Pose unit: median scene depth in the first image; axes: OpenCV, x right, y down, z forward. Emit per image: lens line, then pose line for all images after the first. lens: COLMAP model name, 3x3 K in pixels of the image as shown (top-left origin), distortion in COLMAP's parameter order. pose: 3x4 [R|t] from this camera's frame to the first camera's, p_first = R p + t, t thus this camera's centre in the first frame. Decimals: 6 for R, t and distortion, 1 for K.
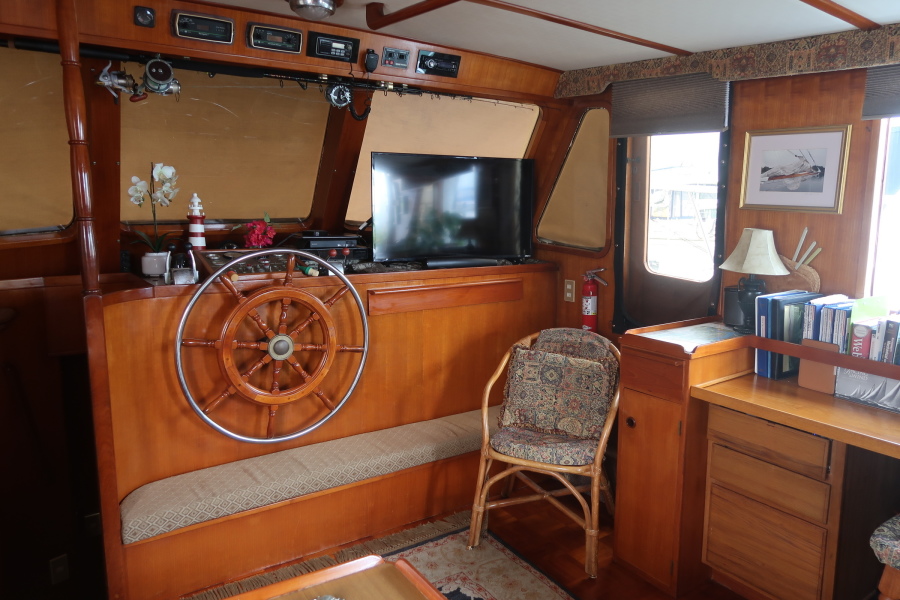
lens RADIAL K [[621.9, 0, 449.8], [0, 621.9, 300.7], [0, 0, 1]] dist [-0.022636, 0.005943]
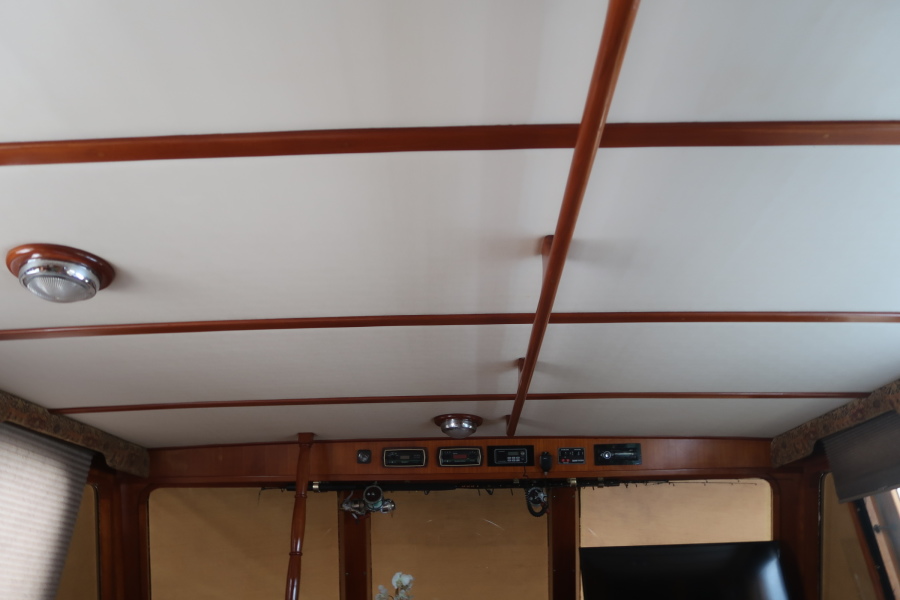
lens RADIAL K [[621.9, 0, 448.9], [0, 621.9, 296.7], [0, 0, 1]] dist [-0.022636, 0.005943]
pose [[0.807936, -0.293531, -0.510958, 0.400677], [-0.078453, 0.805803, -0.586964, 0.045230], [0.584024, 0.514316, 0.628009, 0.042300]]
